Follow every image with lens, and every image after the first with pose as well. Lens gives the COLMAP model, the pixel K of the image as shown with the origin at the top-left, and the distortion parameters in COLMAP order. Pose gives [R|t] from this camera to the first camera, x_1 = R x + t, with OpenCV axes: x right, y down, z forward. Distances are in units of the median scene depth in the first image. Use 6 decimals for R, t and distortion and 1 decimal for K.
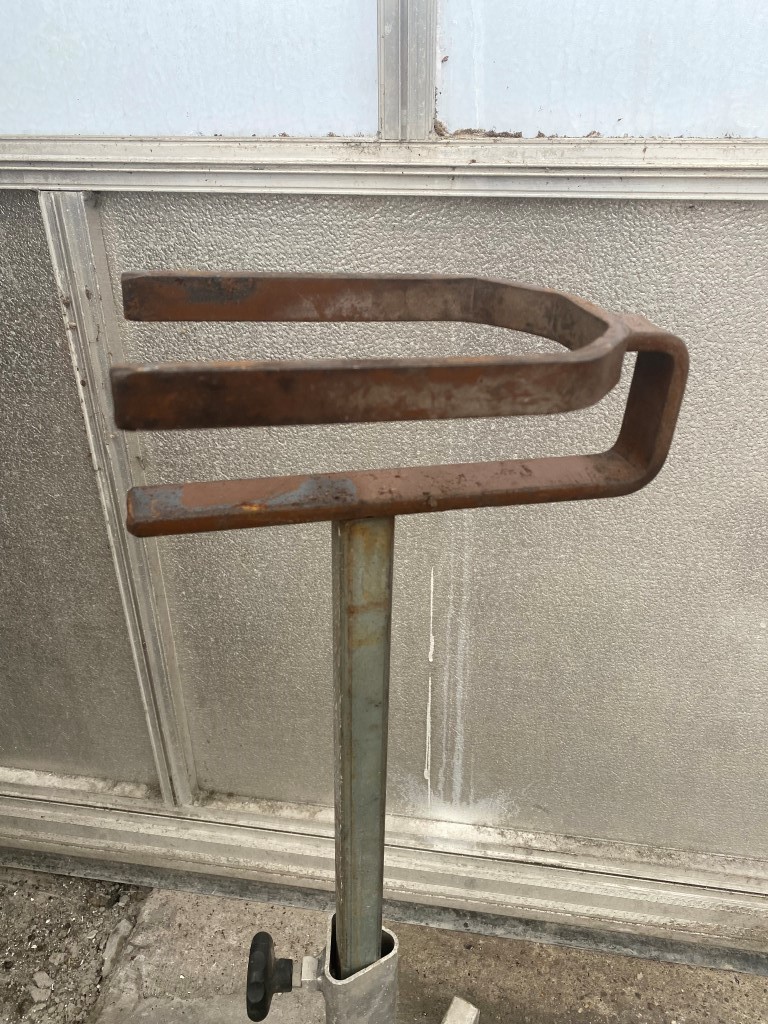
lens RADIAL K [[790.6, 0, 381.3], [0, 790.6, 507.4], [0, 0, 1]] dist [0.003309, -0.009234]
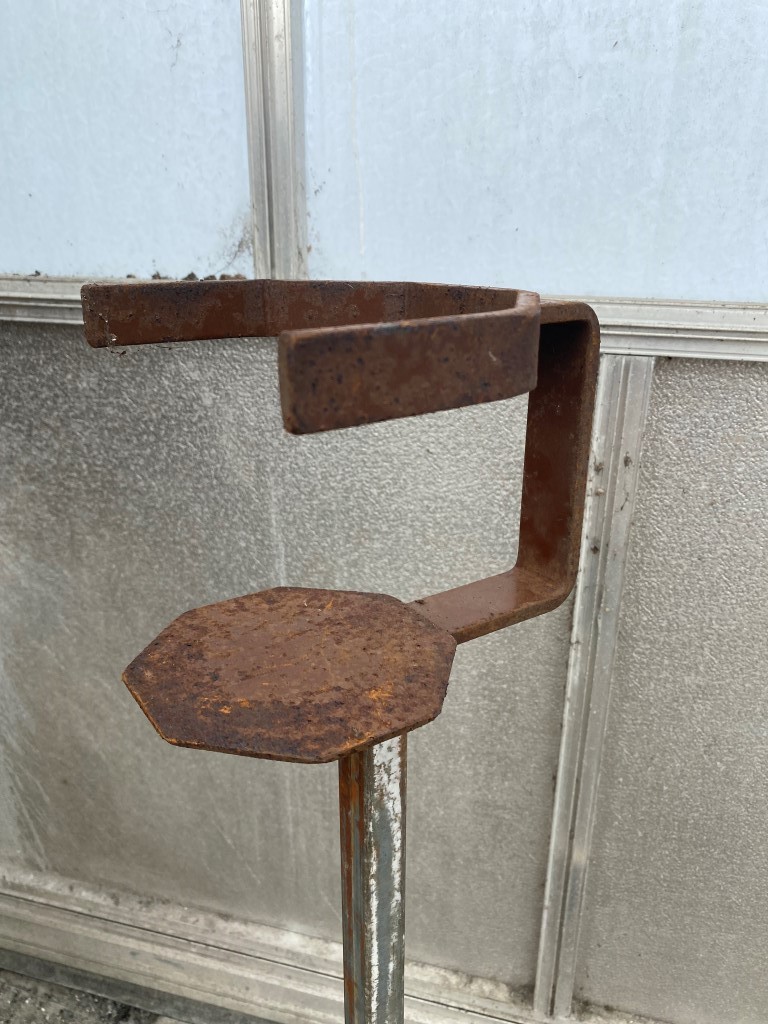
lens RADIAL K [[790.6, 0, 385.3], [0, 790.6, 515.7], [0, 0, 1]] dist [0.003309, -0.009234]
pose [[0.994465, 0.053735, -0.090289, -0.452004], [-0.064635, 0.990363, -0.122490, -0.060400], [0.082837, 0.127648, 0.988354, 0.059886]]
